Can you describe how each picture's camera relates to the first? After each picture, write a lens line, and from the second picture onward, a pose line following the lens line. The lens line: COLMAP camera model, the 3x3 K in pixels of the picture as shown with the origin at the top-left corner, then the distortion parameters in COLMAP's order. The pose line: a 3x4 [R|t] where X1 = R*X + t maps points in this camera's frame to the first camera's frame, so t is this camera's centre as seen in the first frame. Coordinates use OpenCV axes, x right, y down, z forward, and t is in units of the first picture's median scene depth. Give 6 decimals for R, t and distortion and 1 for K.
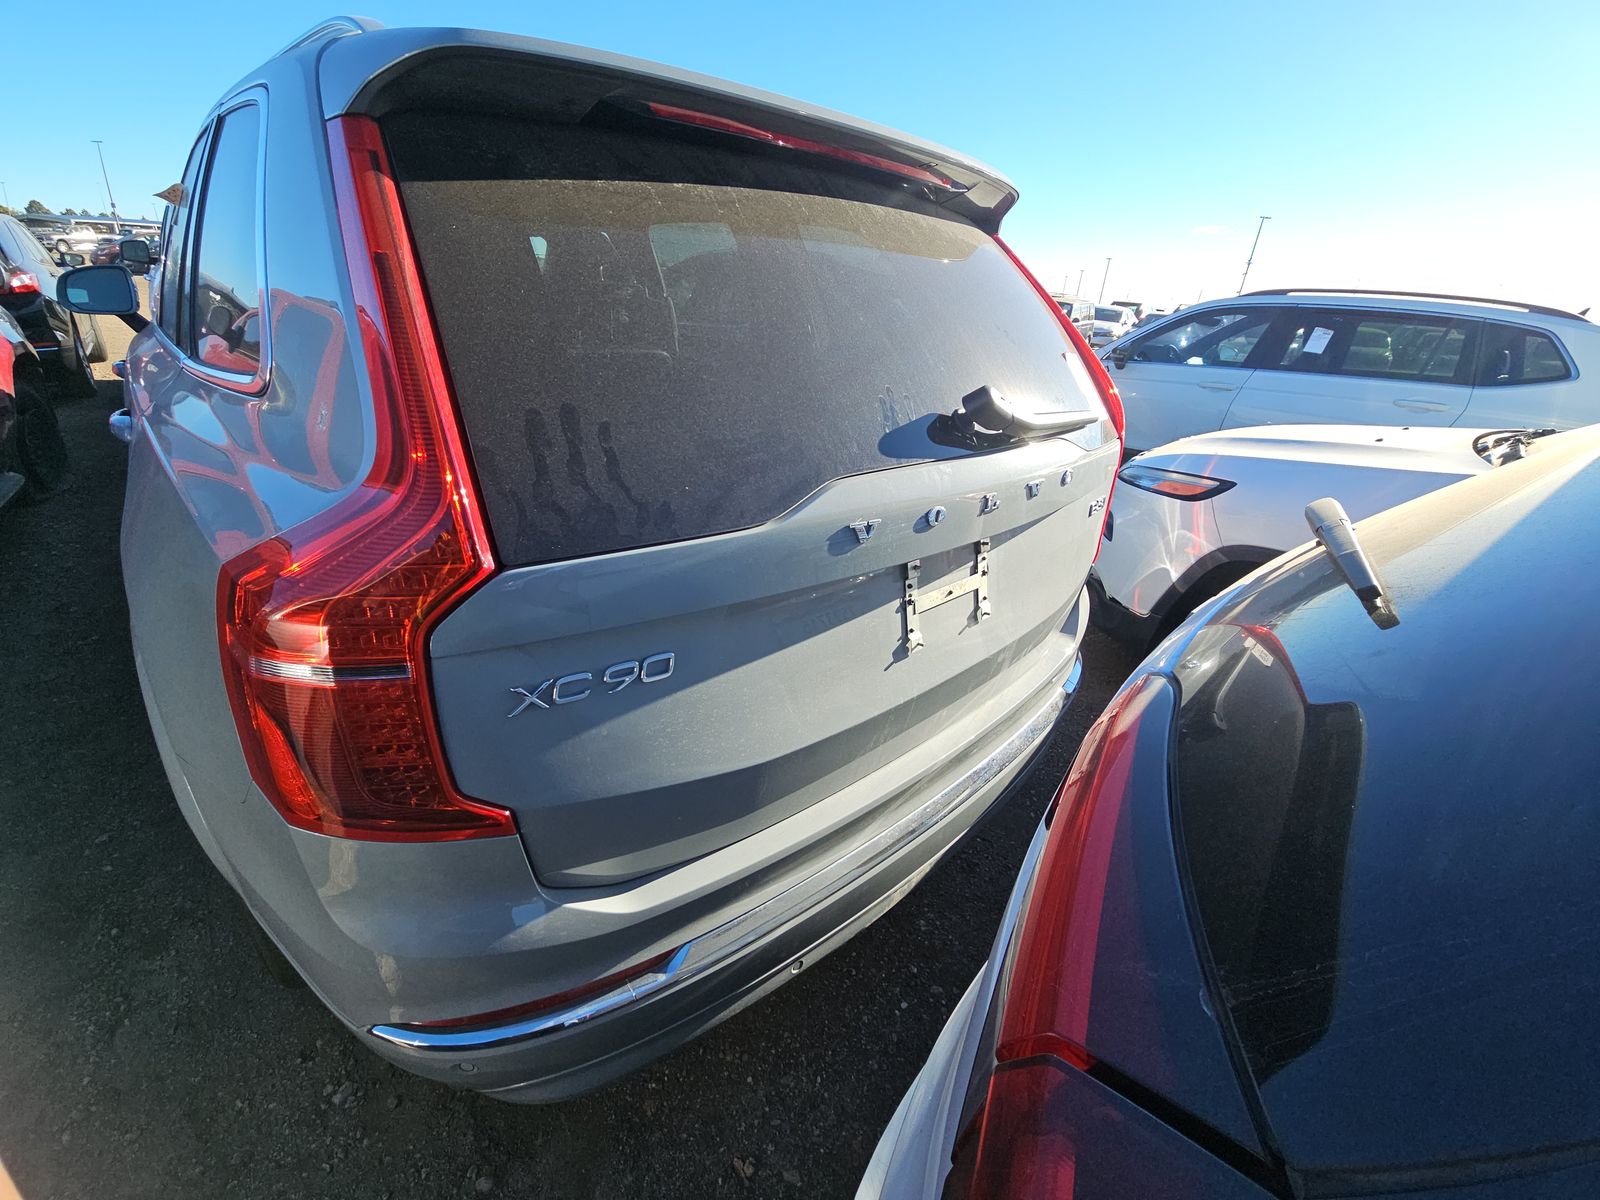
lens RADIAL K [[654.9, 0, 806.2], [0, 654.9, 594.6], [0, 0, 1]] dist [0.015161, -0.008980]
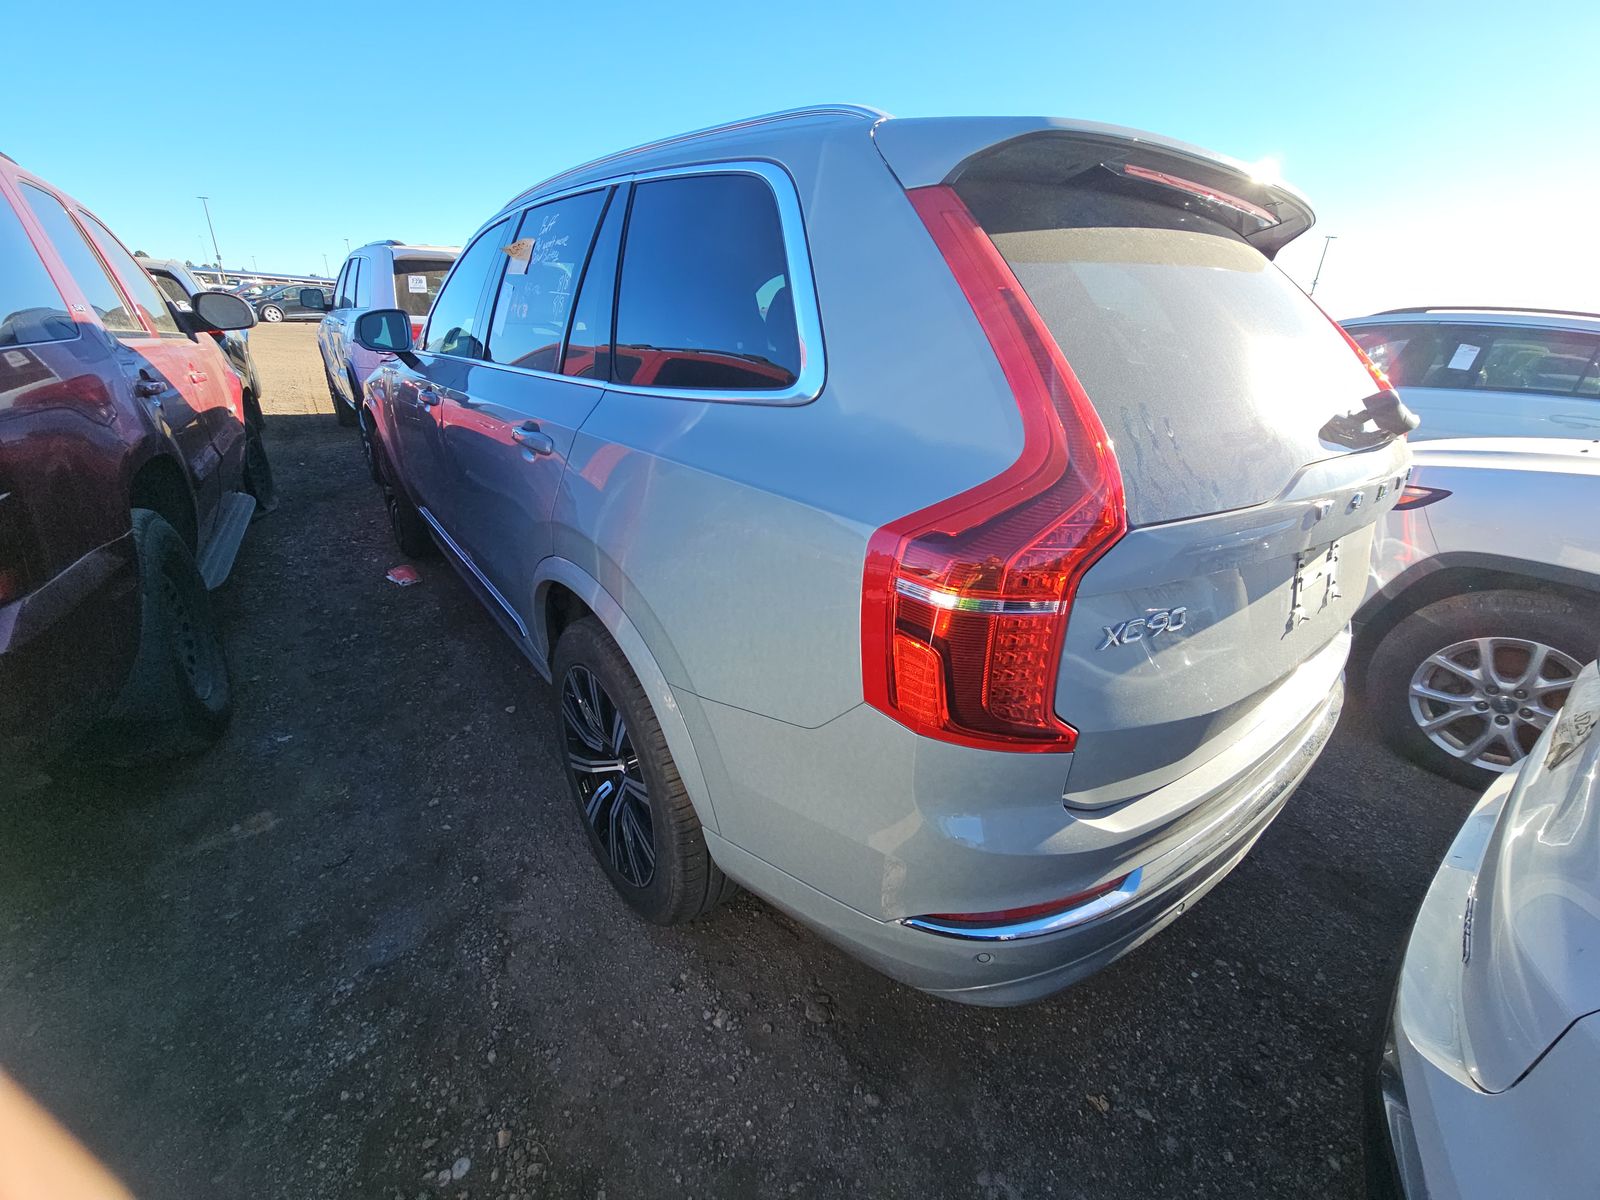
lens RADIAL K [[655.0, 0, 797.4], [0, 655.0, 596.0], [0, 0, 1]] dist [0.019705, -0.009089]
pose [[0.997720, 0.005780, -0.067246, -0.502690], [-0.008448, 0.999185, -0.039459, 0.072357], [0.066963, 0.039937, 0.996956, -0.155645]]
